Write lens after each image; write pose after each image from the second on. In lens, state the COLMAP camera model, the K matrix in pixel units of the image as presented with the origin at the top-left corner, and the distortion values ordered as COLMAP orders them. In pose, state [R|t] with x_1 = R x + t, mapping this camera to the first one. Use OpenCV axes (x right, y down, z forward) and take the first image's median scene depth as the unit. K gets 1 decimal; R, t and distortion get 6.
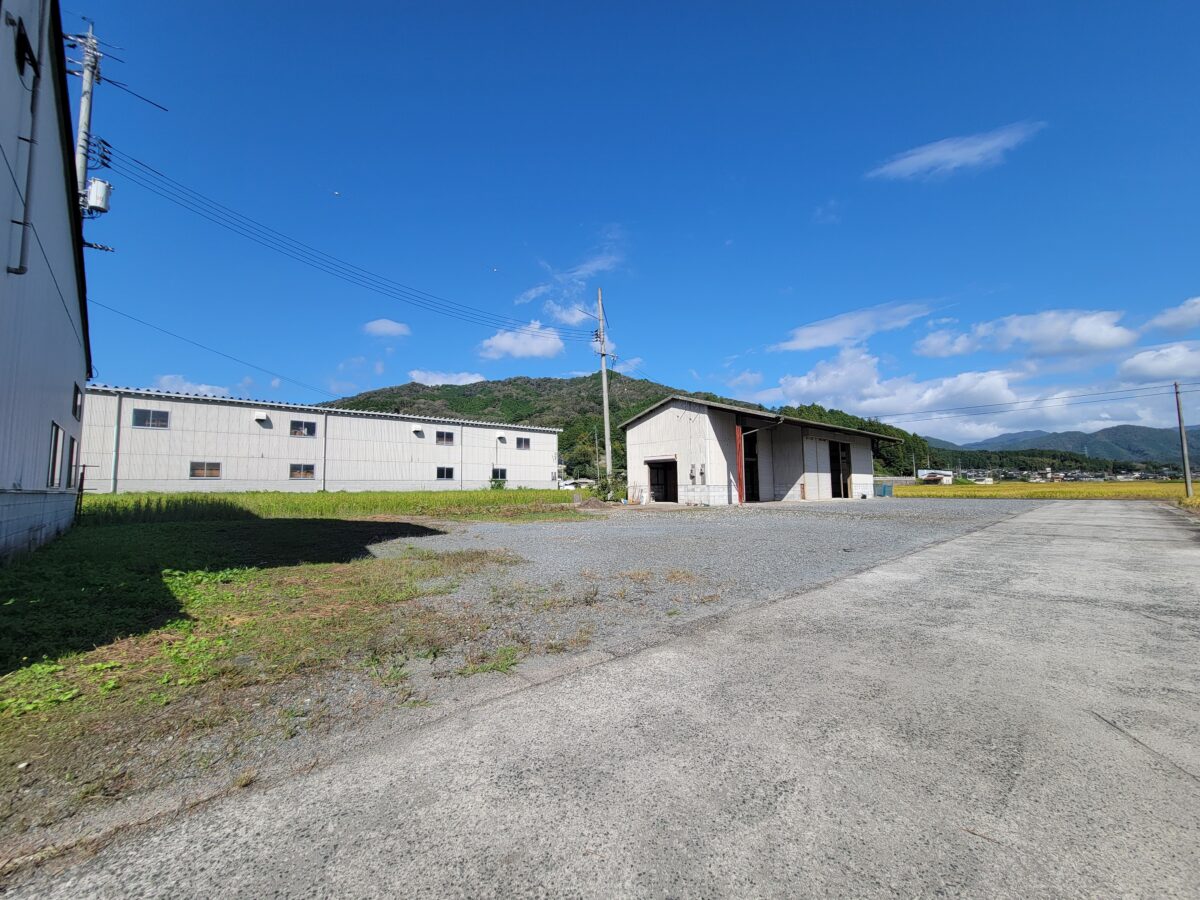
lens RADIAL K [[489.6, 0, 596.8], [0, 489.6, 444.5], [0, 0, 1]] dist [0.003891, -0.003359]
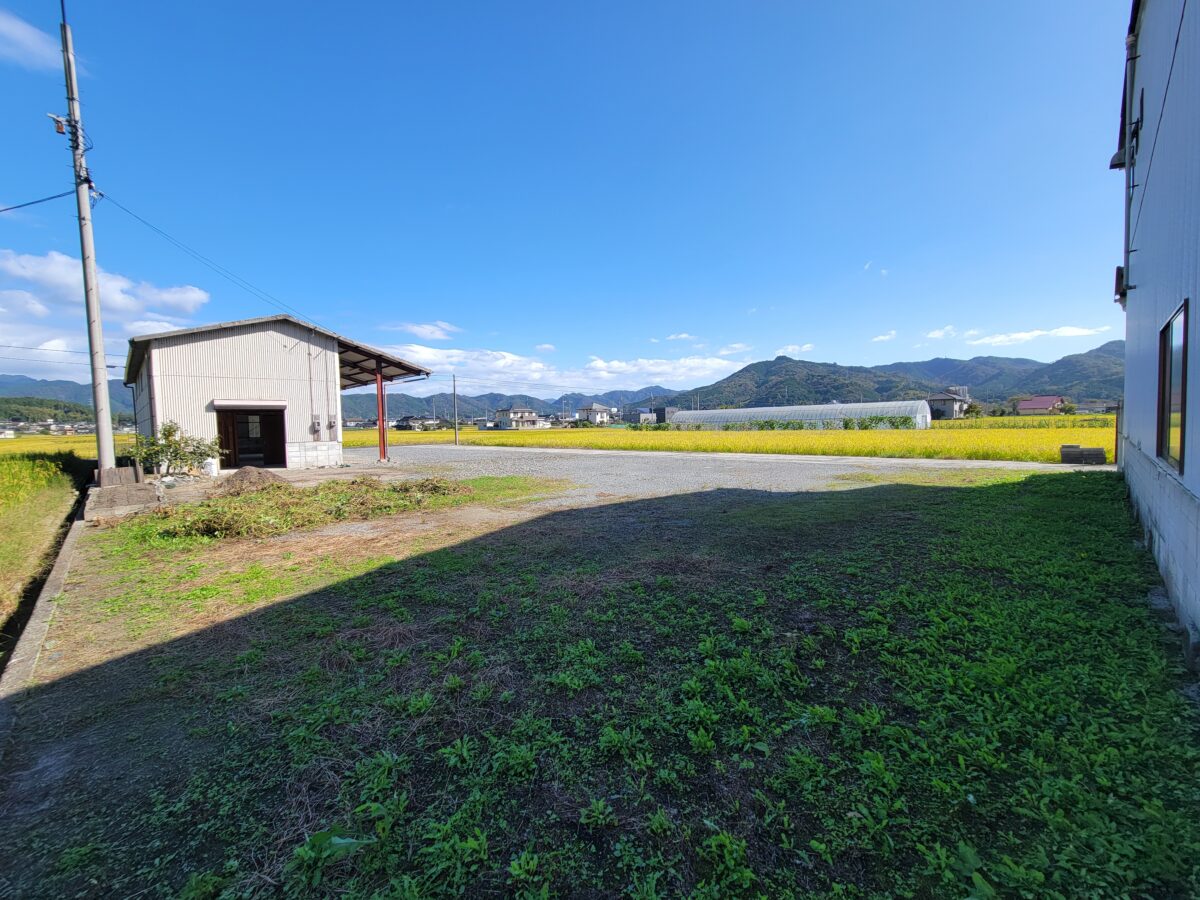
lens RADIAL K [[489.6, 0, 602.2], [0, 489.6, 442.6], [0, 0, 1]] dist [0.003891, -0.003359]
pose [[-0.040637, -0.027311, 0.998801, -0.558534], [-0.066487, 0.997485, 0.024569, 0.033710], [-0.996959, -0.065409, -0.042351, 0.557104]]
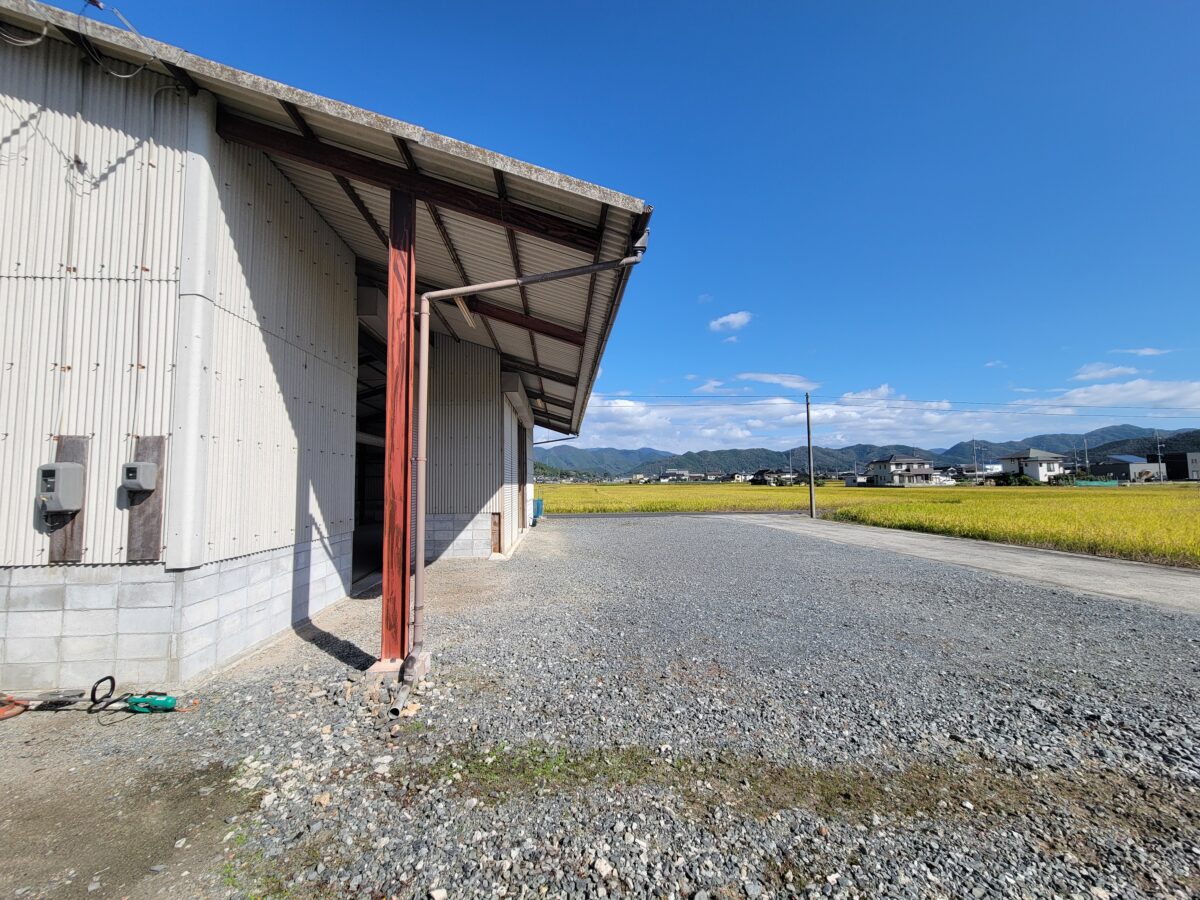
lens RADIAL K [[489.6, 0, 595.6], [0, 489.6, 449.6], [0, 0, 1]] dist [0.003891, -0.003359]
pose [[0.624646, 0.058106, 0.778743, 0.171120], [-0.065135, 0.997630, -0.022192, 0.035495], [-0.778186, -0.036862, 0.626951, 0.731130]]
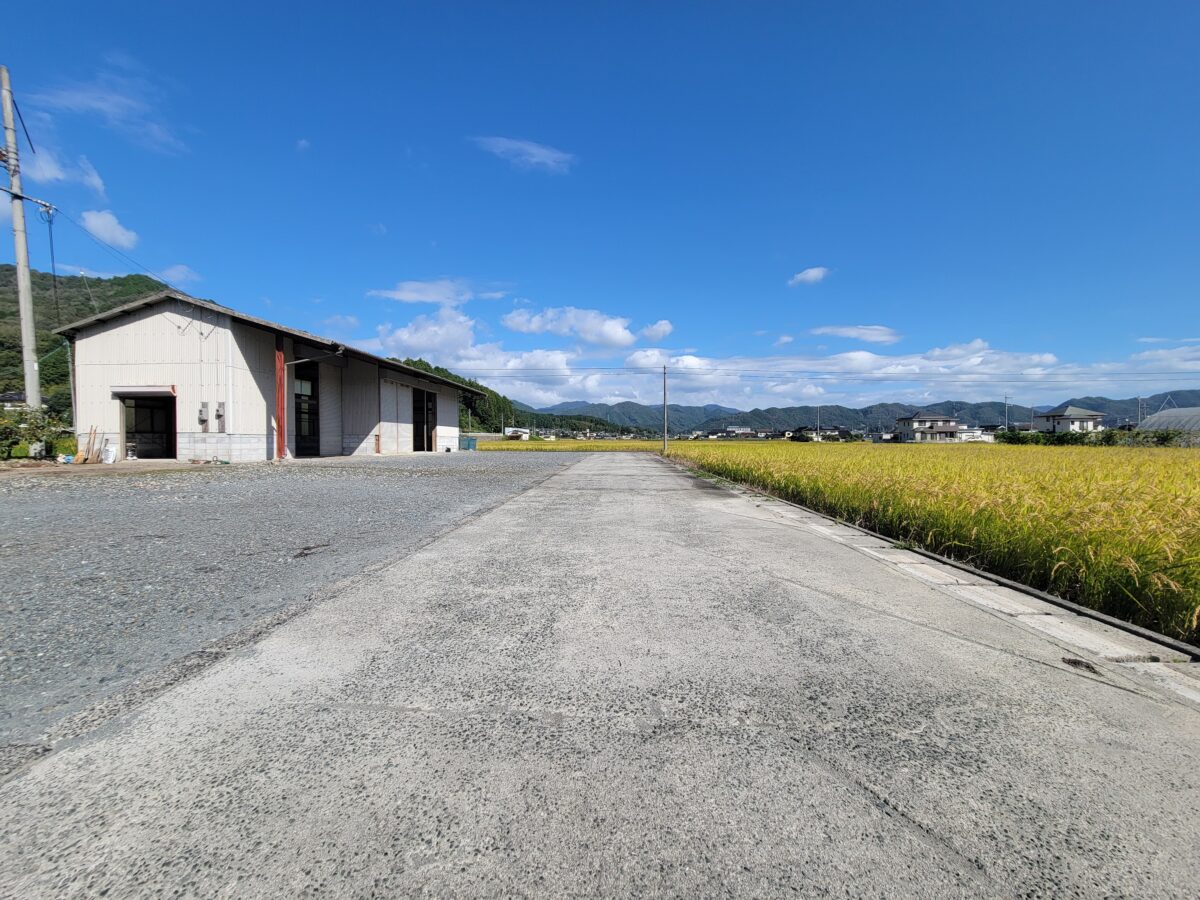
lens RADIAL K [[489.6, 0, 602.7], [0, 489.6, 447.3], [0, 0, 1]] dist [0.003891, -0.003359]
pose [[0.714509, 0.001523, 0.699625, 0.111449], [-0.070163, 0.995112, 0.069489, 0.016366], [-0.696099, -0.098738, 0.711124, 0.132732]]
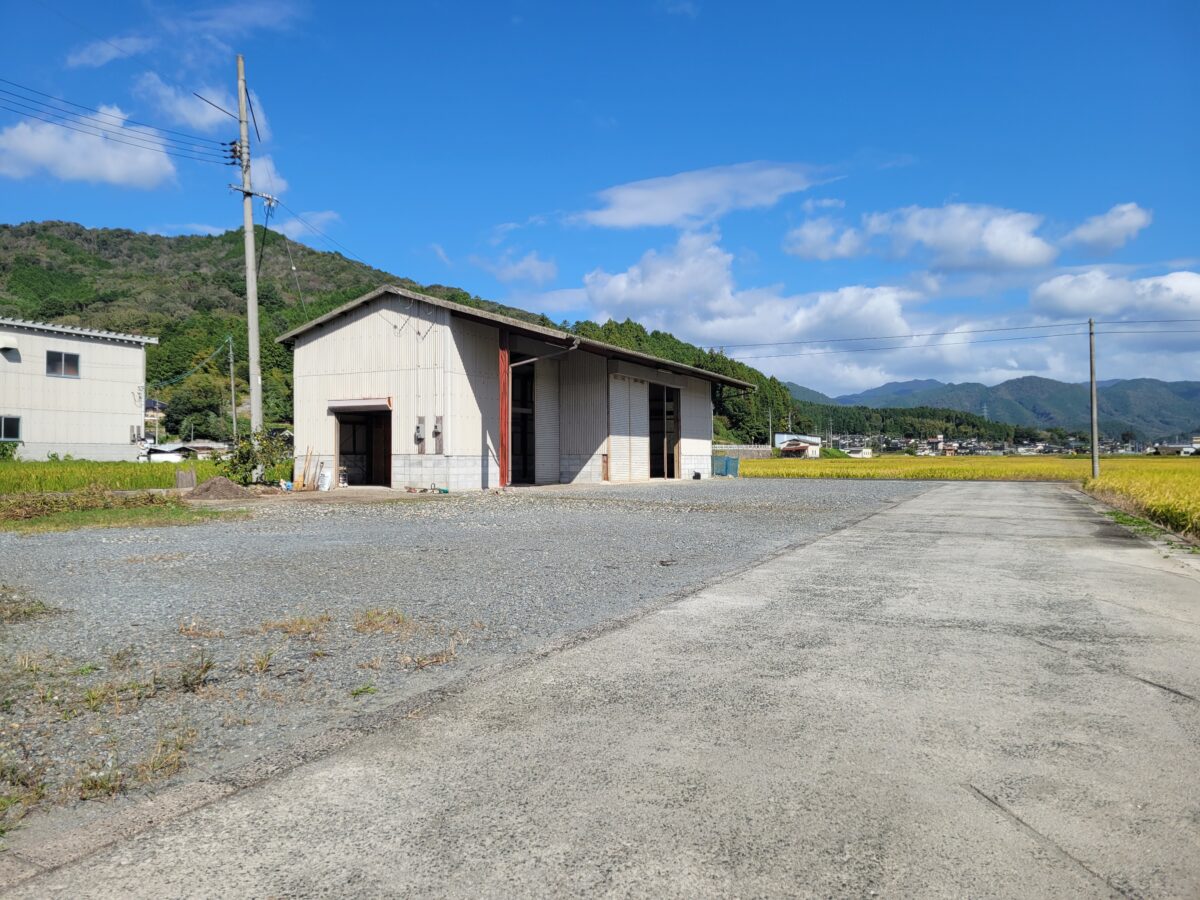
lens RADIAL K [[899.8, 0, 575.8], [0, 899.8, 434.2], [0, 0, 1]] dist [0.049966, -0.014915]
pose [[0.935125, 0.017080, 0.353905, 0.002978], [-0.038058, 0.997901, 0.052400, 0.000815], [-0.352267, -0.062470, 0.933812, 0.002707]]
